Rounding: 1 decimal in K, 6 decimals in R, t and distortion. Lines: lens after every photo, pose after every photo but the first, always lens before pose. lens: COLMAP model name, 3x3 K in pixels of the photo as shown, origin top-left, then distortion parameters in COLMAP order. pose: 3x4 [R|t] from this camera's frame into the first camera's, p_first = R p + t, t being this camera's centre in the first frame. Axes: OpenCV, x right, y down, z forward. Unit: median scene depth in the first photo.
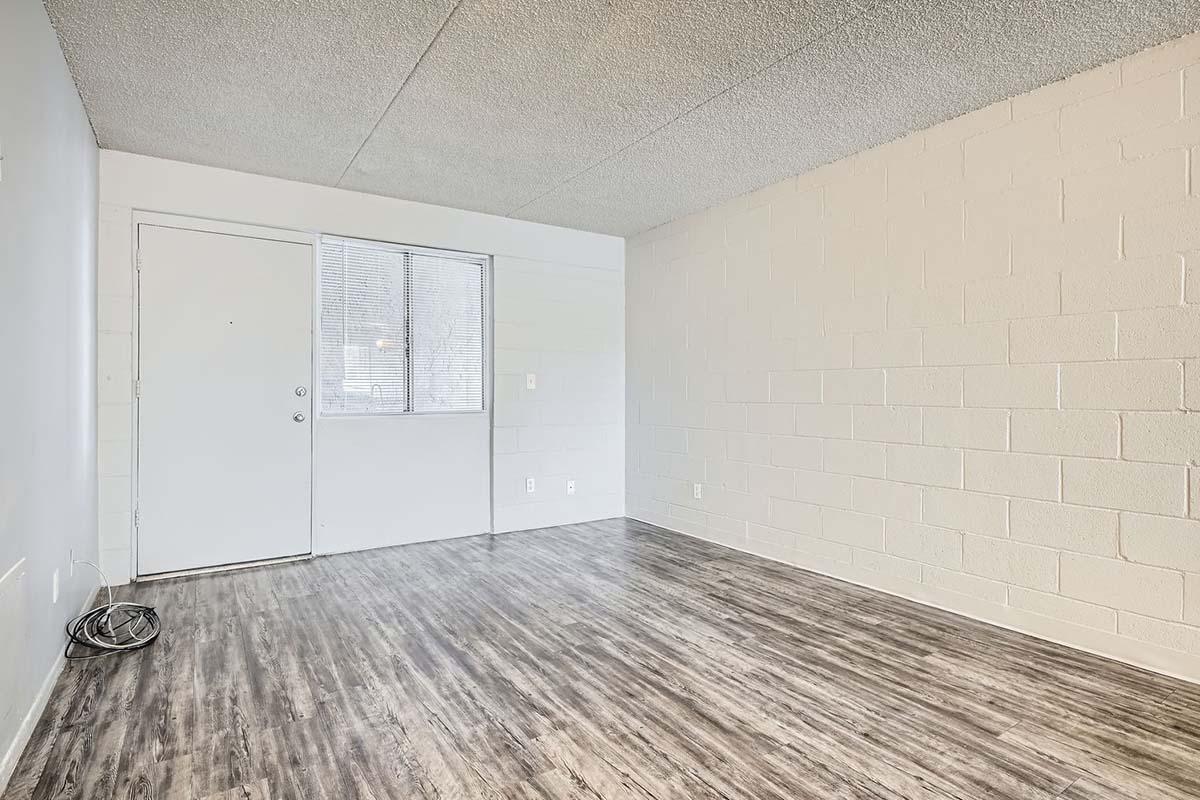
lens RADIAL K [[613.1, 0, 603.0], [0, 613.1, 391.0], [0, 0, 1]] dist [-0.001603, 0.000064]
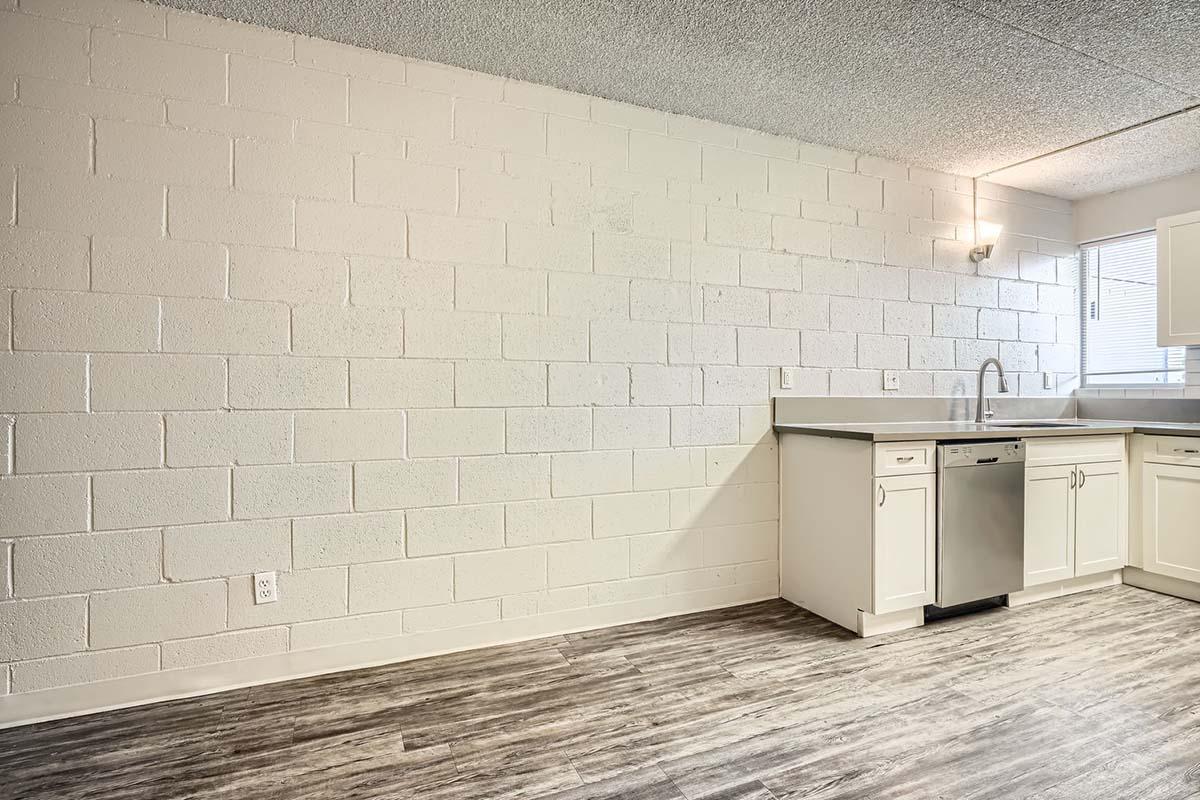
lens RADIAL K [[613.1, 0, 604.7], [0, 613.1, 389.1], [0, 0, 1]] dist [-0.001603, 0.000064]
pose [[0.169856, 0.002372, 0.985466, 0.098853], [0.001300, 0.999996, -0.002631, 0.003803], [-0.985468, 0.001728, 0.169852, 0.245490]]
